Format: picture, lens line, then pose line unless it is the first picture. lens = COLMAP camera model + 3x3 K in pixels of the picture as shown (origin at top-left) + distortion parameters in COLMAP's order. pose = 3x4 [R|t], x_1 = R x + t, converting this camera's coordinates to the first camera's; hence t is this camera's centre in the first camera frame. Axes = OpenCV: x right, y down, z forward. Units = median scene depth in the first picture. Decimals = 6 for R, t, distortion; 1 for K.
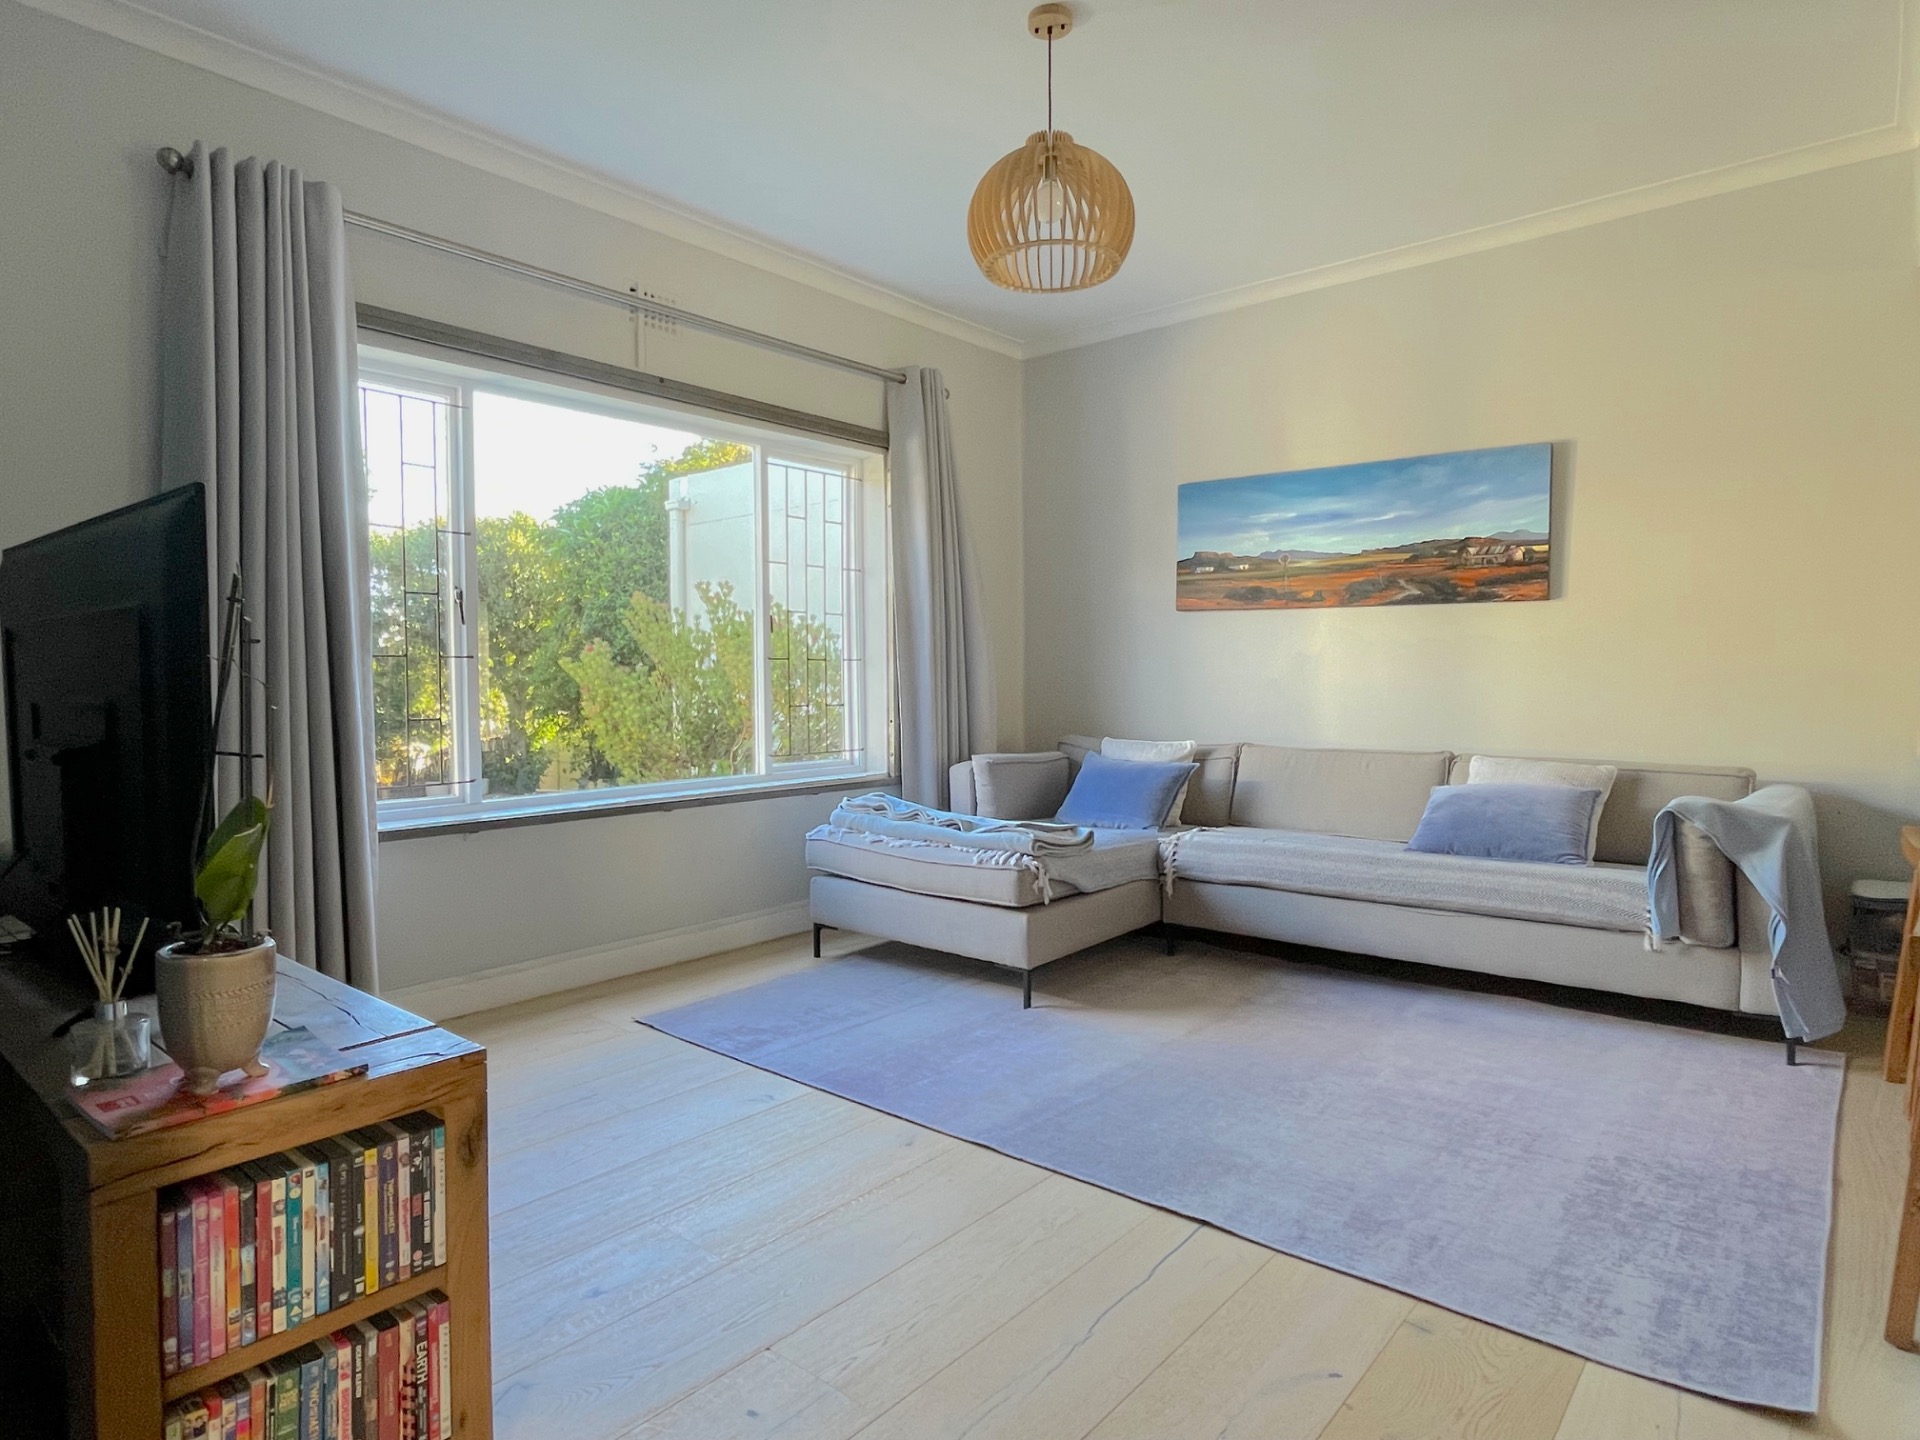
lens RADIAL K [[1073.1, 0, 959.8], [0, 1073.1, 710.5], [0, 0, 1]] dist [-0.000946, -0.001299]
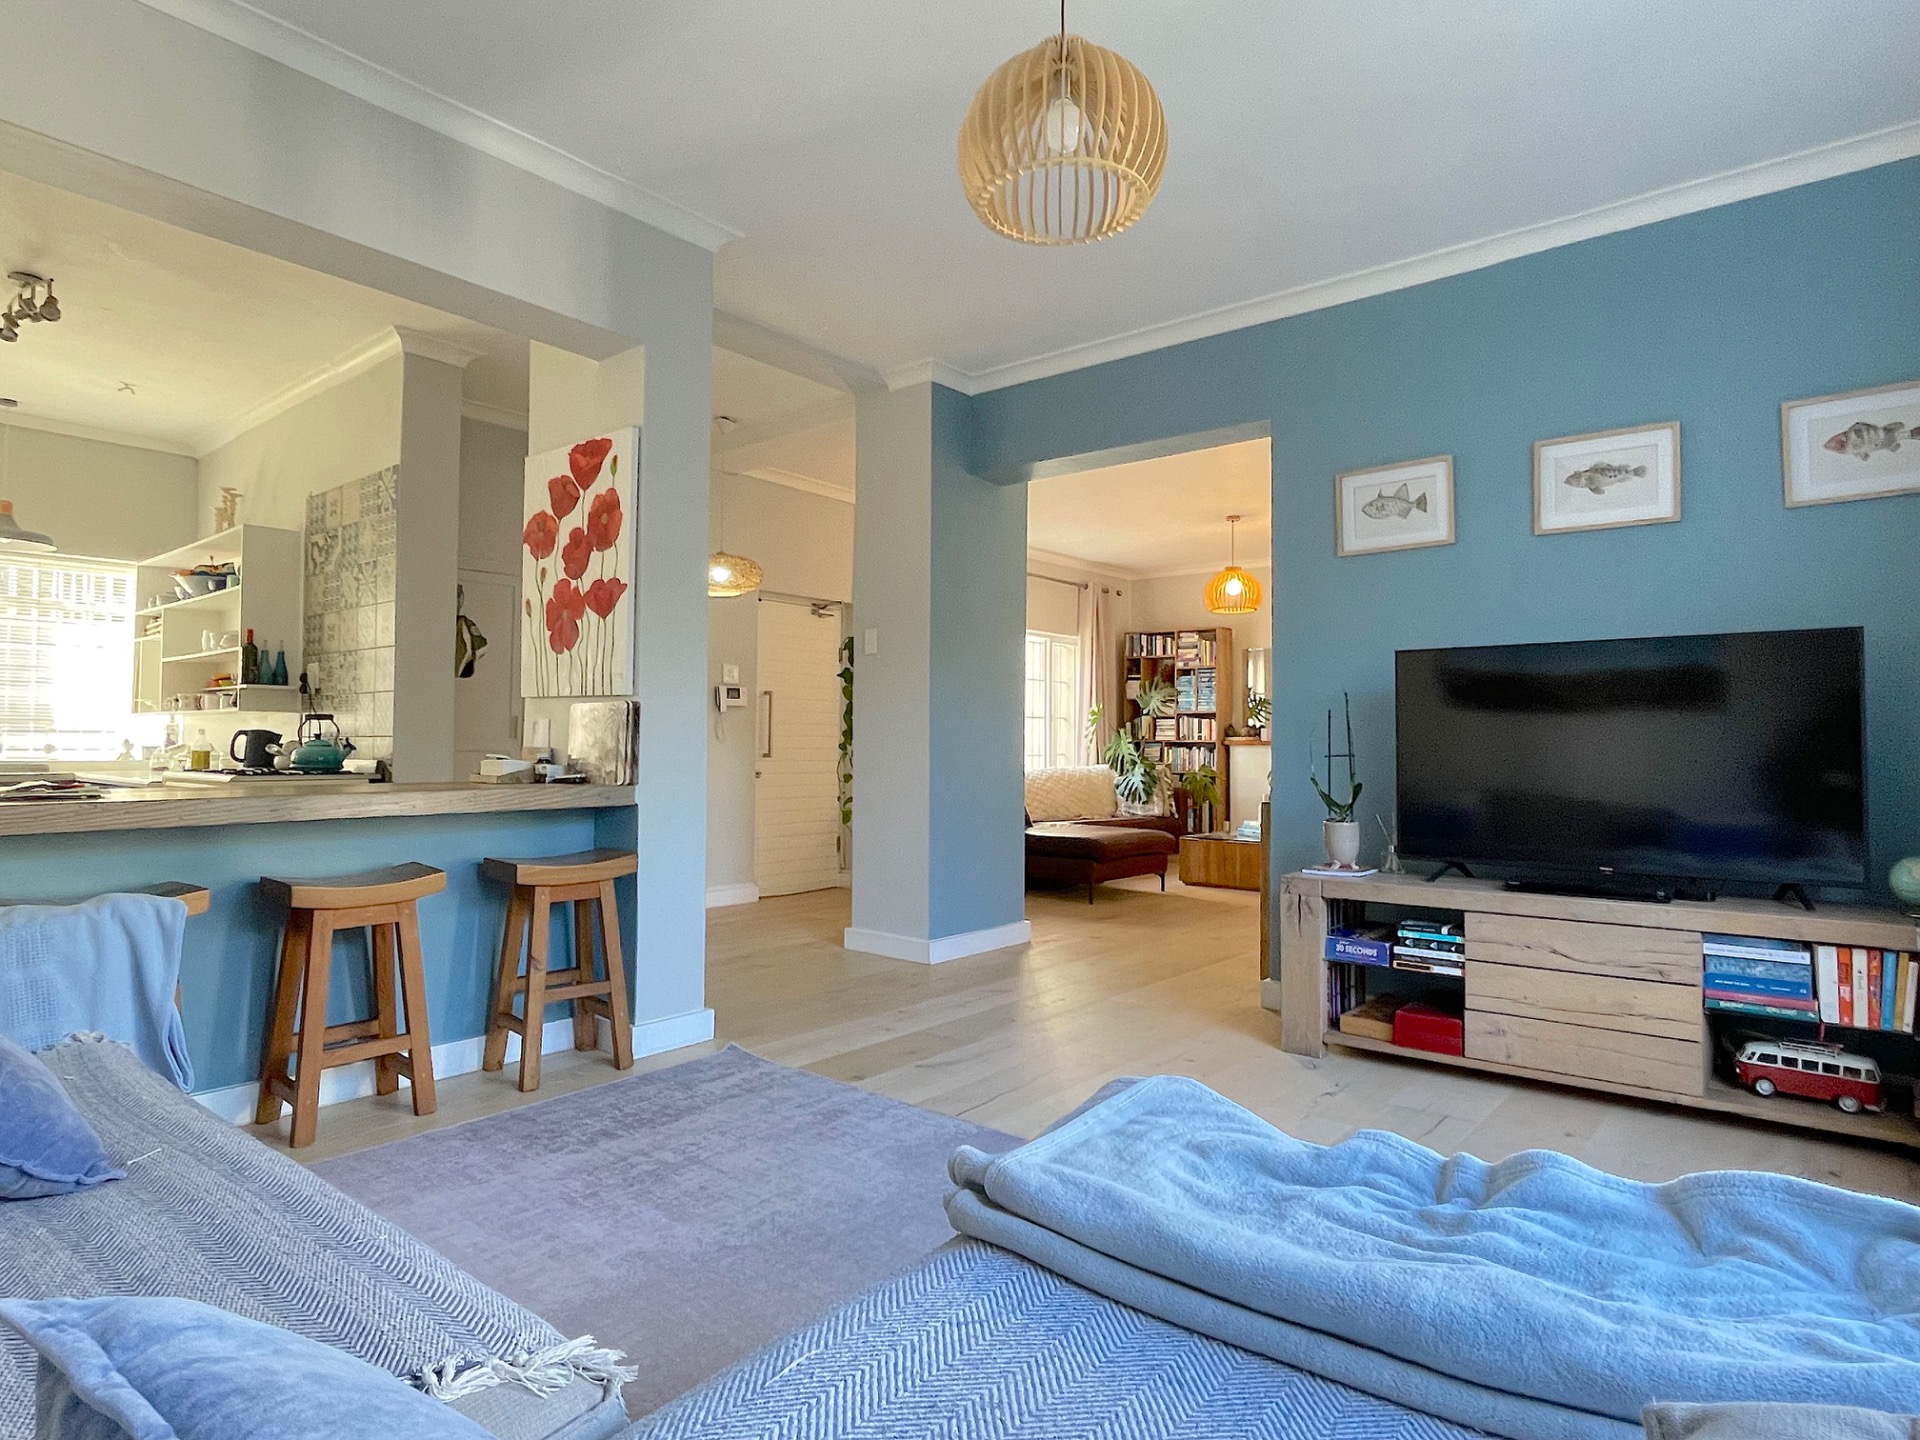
lens RADIAL K [[1073.1, 0, 972.3], [0, 1073.1, 704.0], [0, 0, 1]] dist [-0.000946, -0.001299]
pose [[-0.999833, 0.001120, -0.018251, 0.114852], [0.001238, 0.999978, -0.006468, -0.025810], [0.018243, -0.006489, -0.999813, 1.242762]]
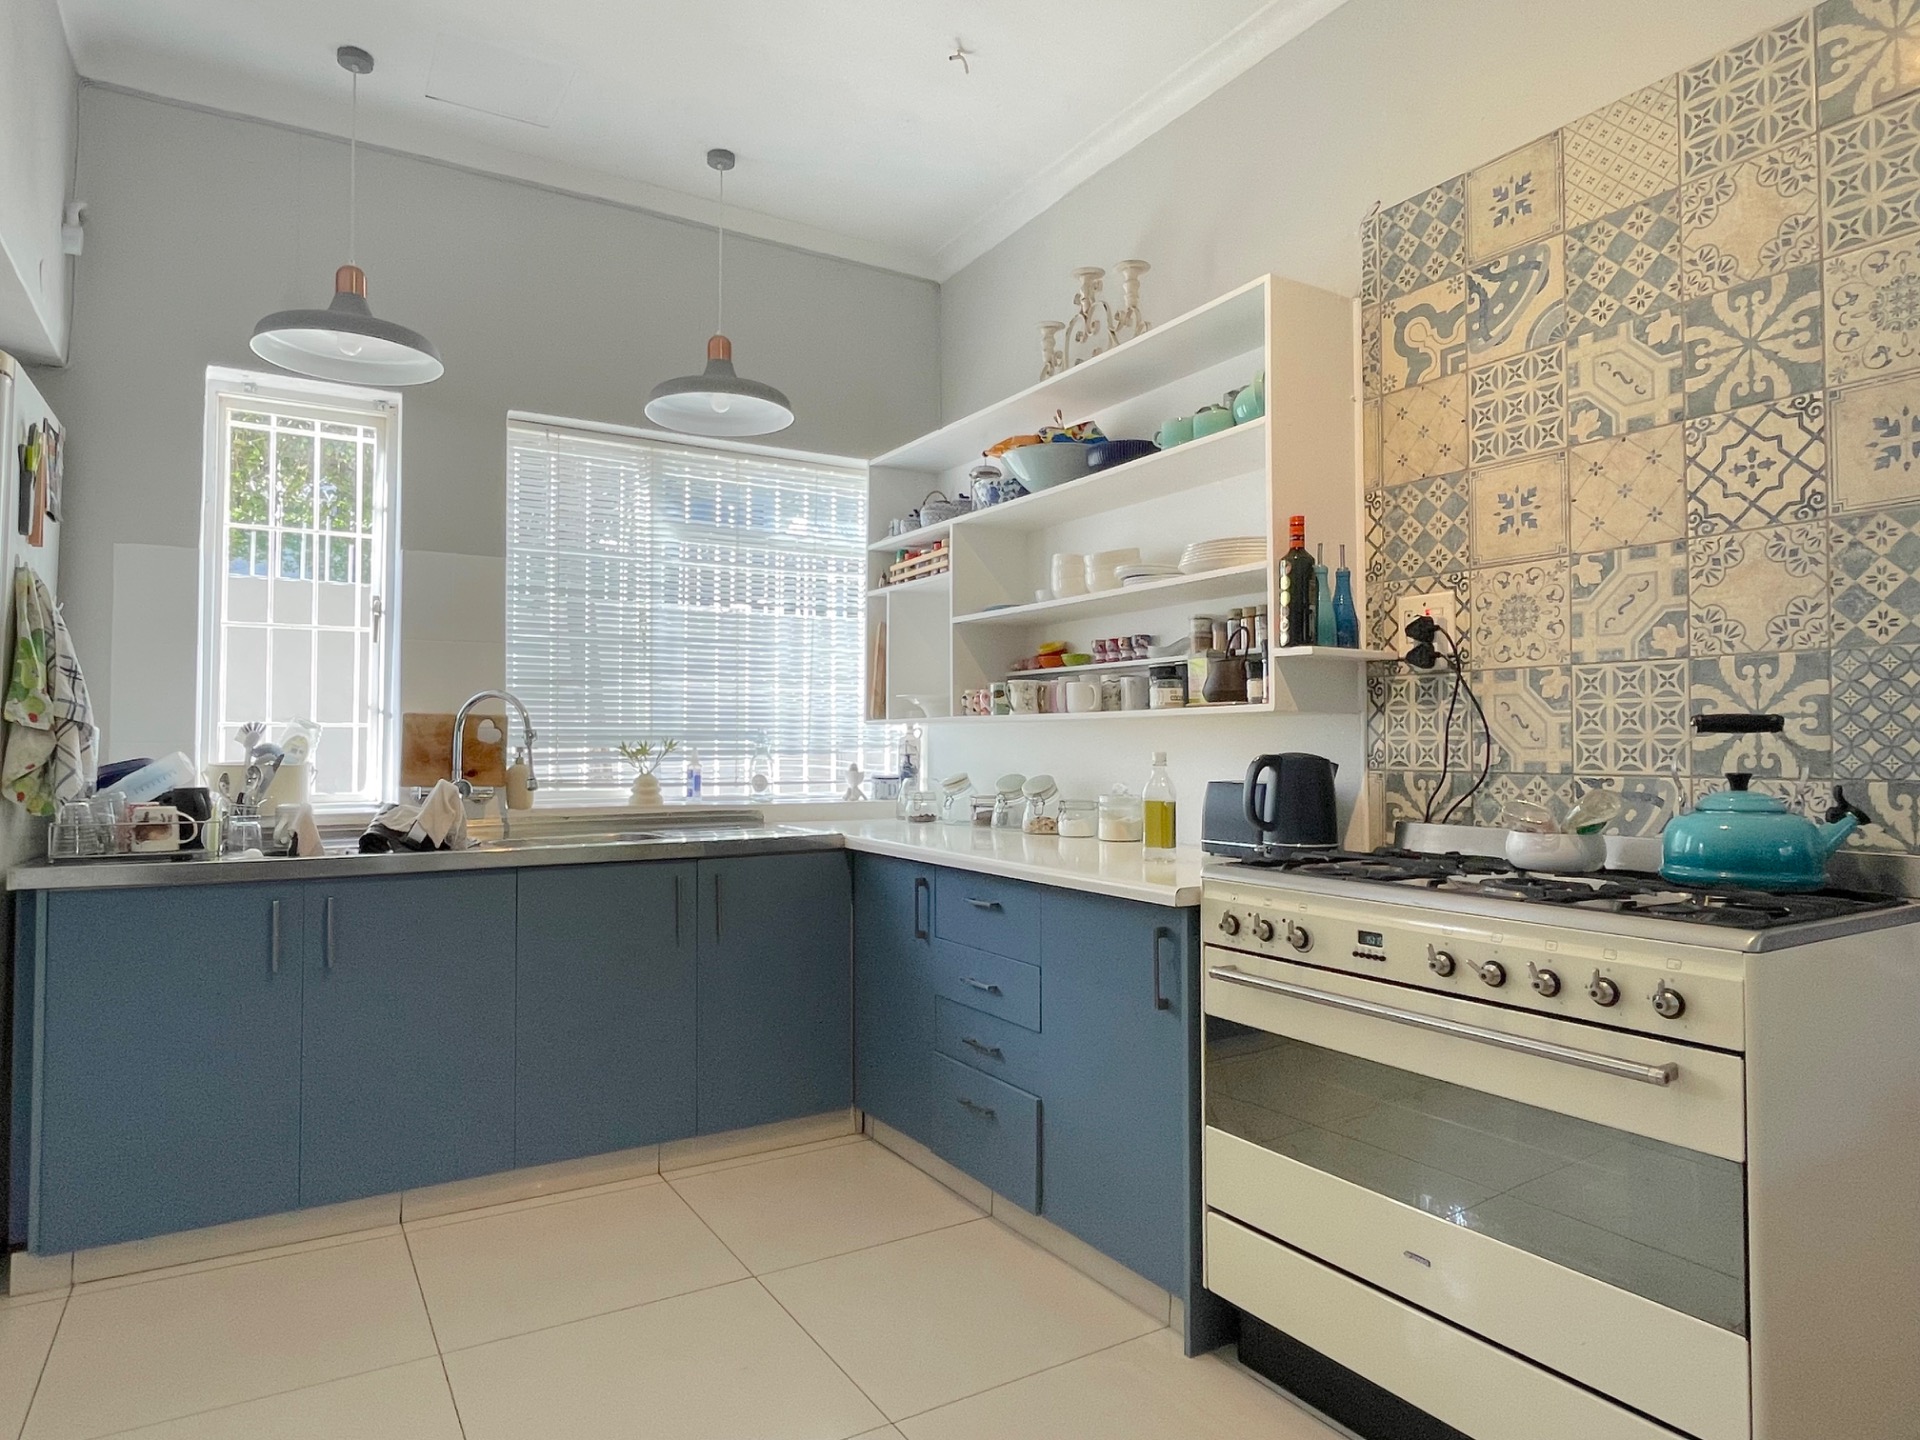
lens RADIAL K [[1123.2, 0, 941.5], [0, 1123.2, 710.4], [0, 0, 1]] dist [-0.015434, 0.004386]
pose [[-0.948115, 0.014819, 0.317581, 0.927909], [0.014592, 0.999889, -0.003094, -0.028072], [-0.317592, 0.001701, -0.948226, 0.557724]]
